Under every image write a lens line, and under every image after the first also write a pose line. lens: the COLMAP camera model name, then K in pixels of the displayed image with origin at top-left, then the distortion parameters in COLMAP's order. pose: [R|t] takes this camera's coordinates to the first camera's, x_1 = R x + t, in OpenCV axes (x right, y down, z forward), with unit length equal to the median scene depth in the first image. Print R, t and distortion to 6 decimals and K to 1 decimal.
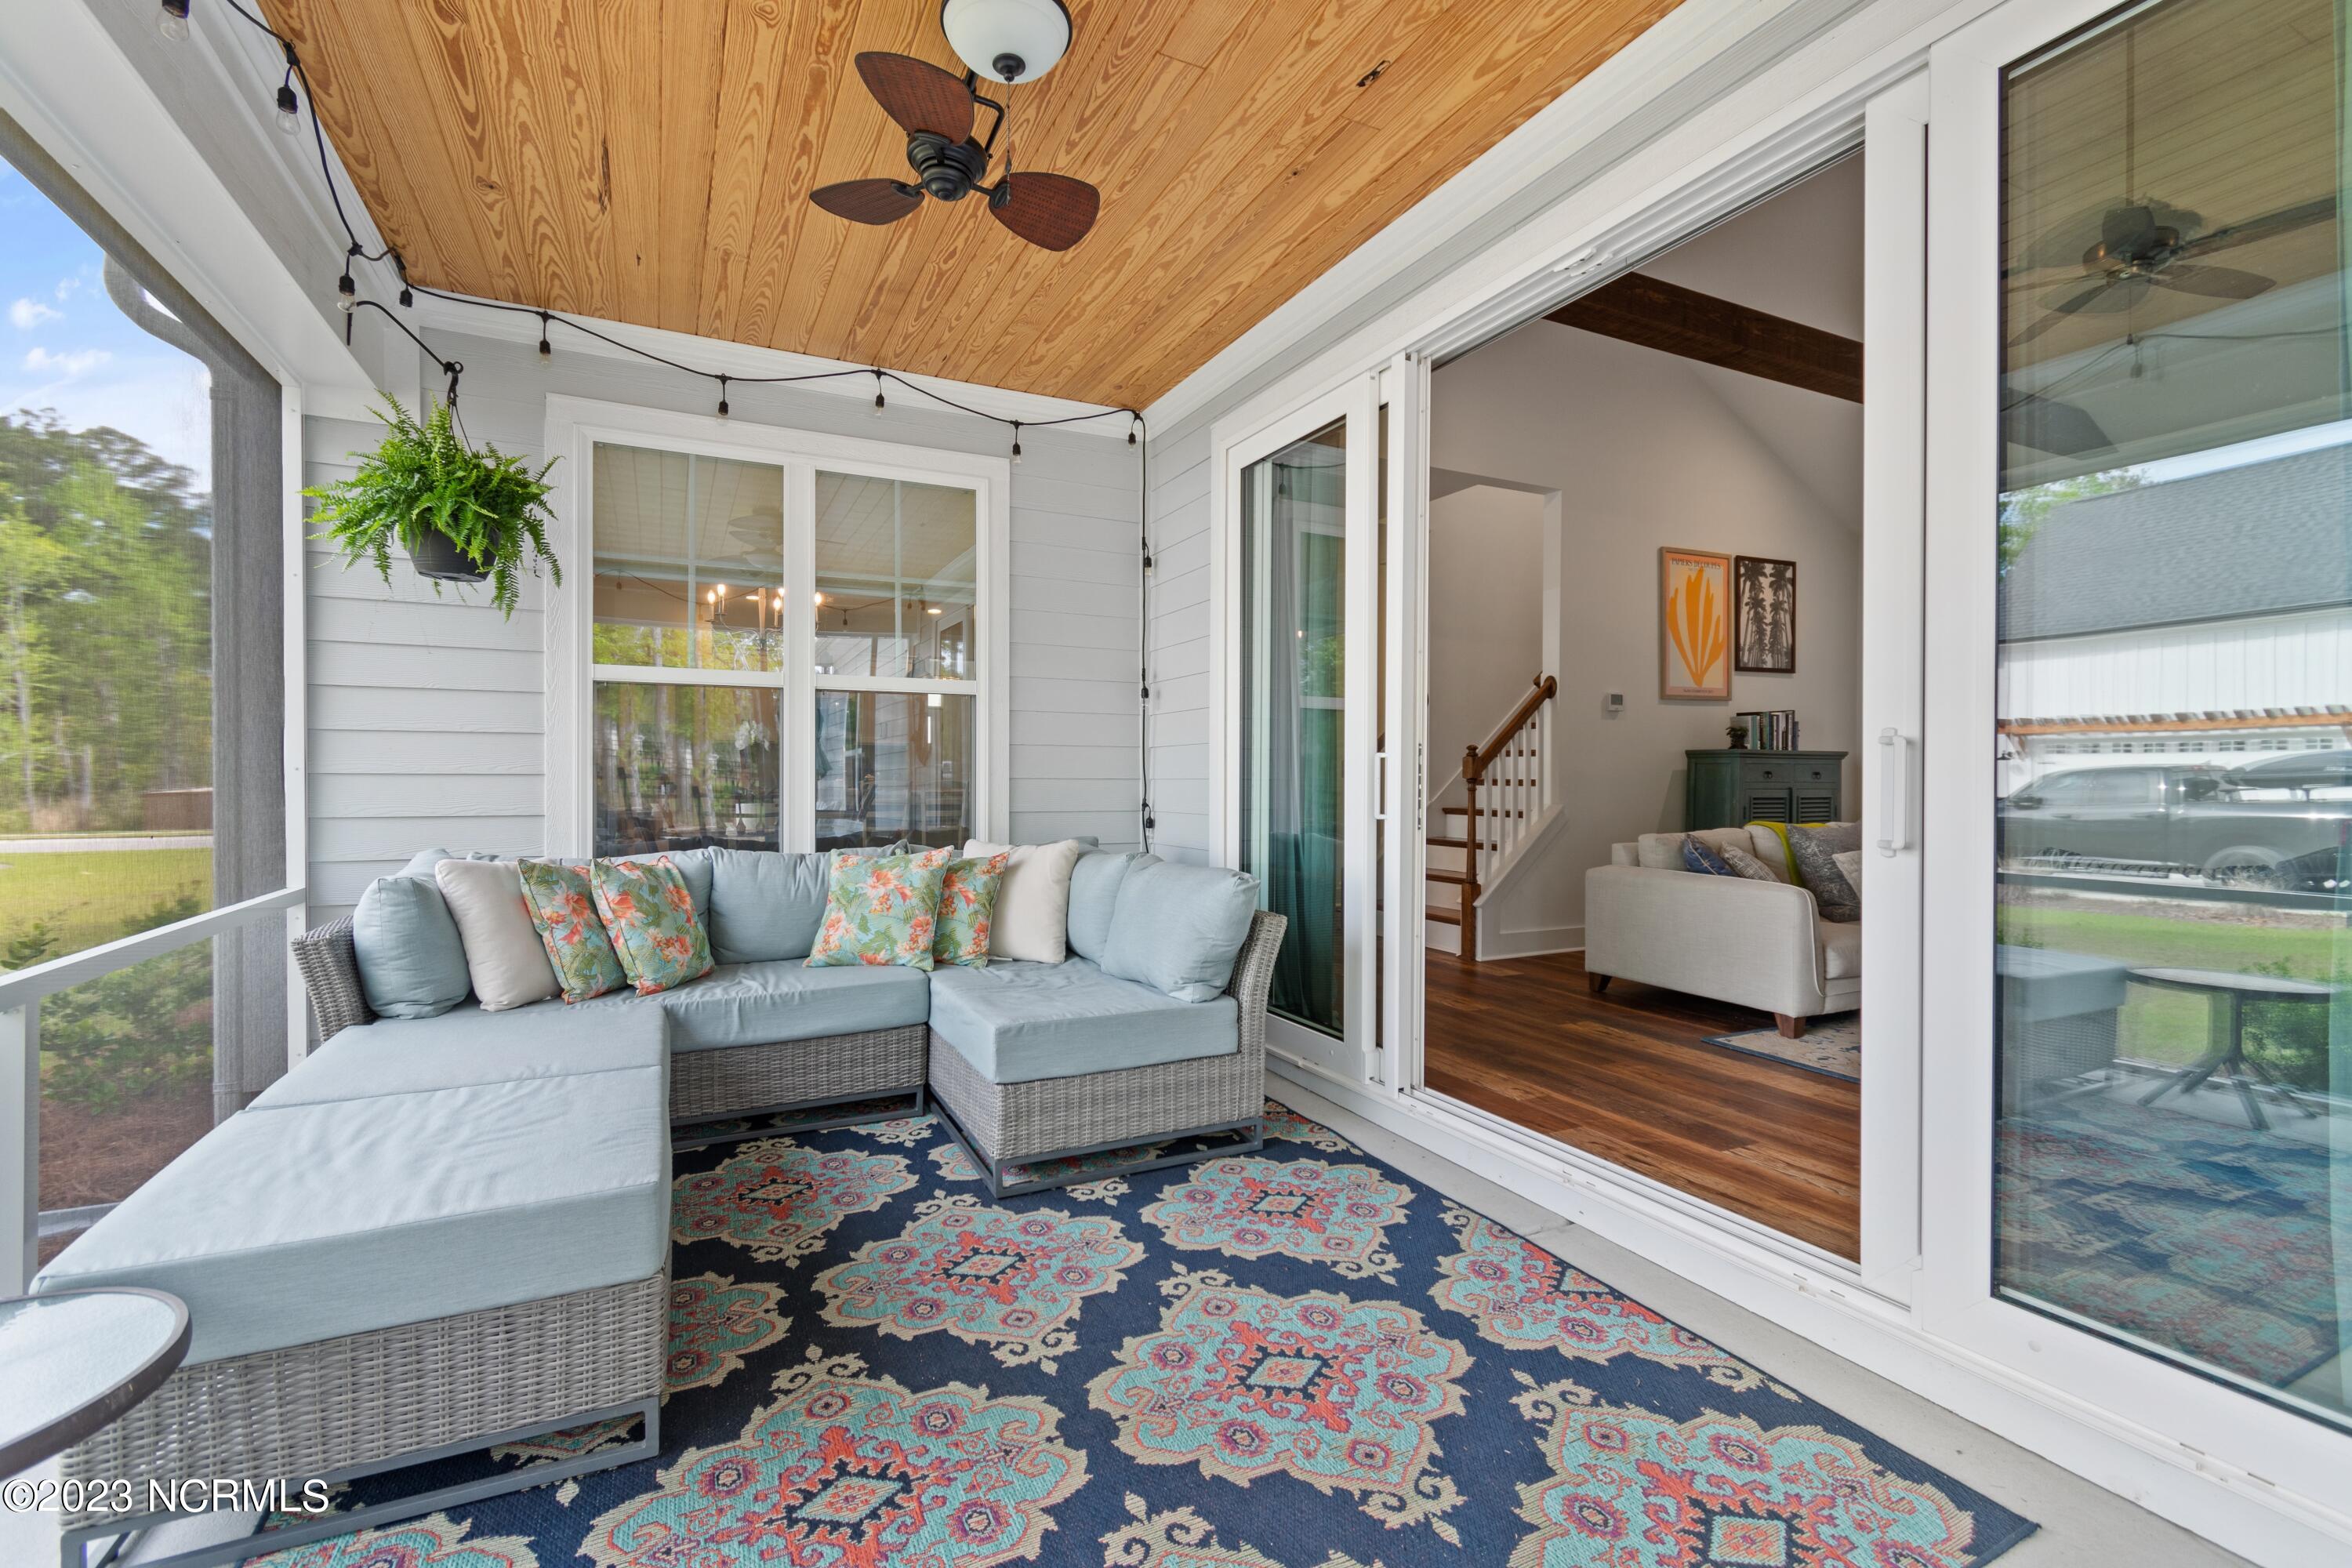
lens RADIAL K [[1036.2, 0, 1174.8], [0, 1036.2, 788.3], [0, 0, 1]] dist [0.003224, -0.000144]
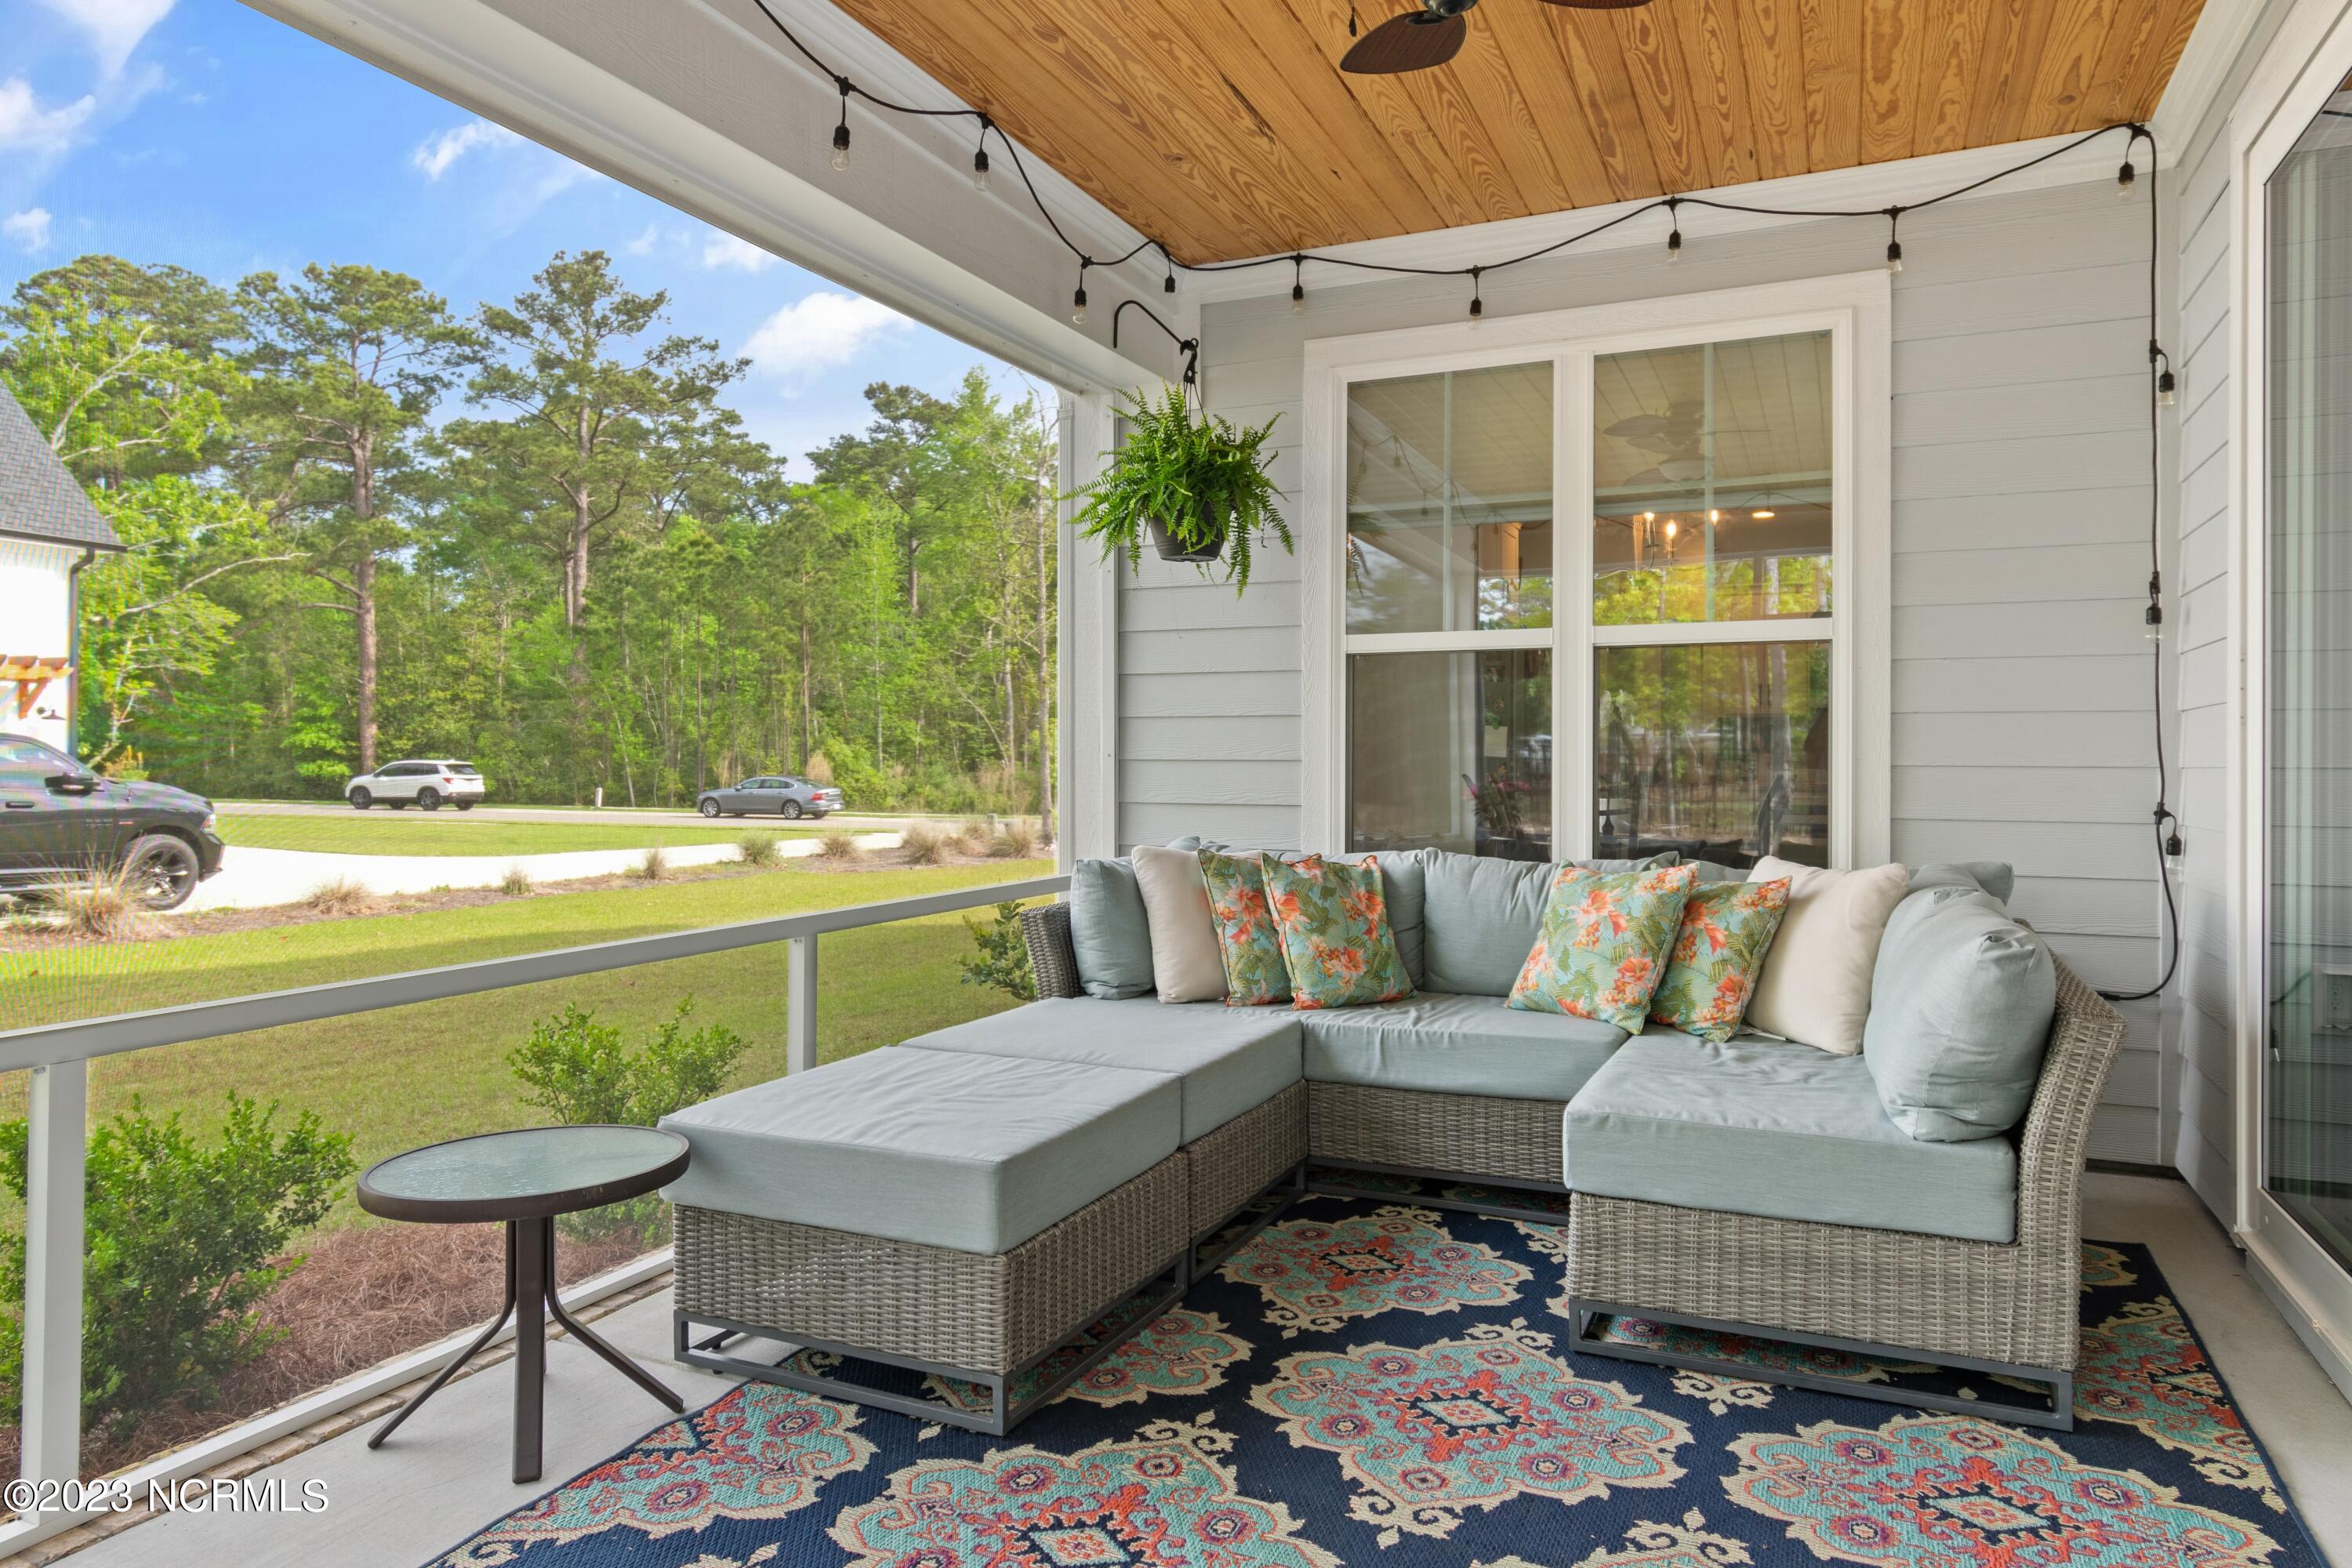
lens RADIAL K [[1471.3, 0, 1172.6], [0, 1471.3, 767.8], [0, 0, 1]] dist [-0.001749, 0.002293]
pose [[0.629702, 0.002065, -0.776834, 0.392704], [-0.009972, 0.999936, -0.005425, 0.001274], [0.776773, 0.011162, 0.629682, 0.124831]]
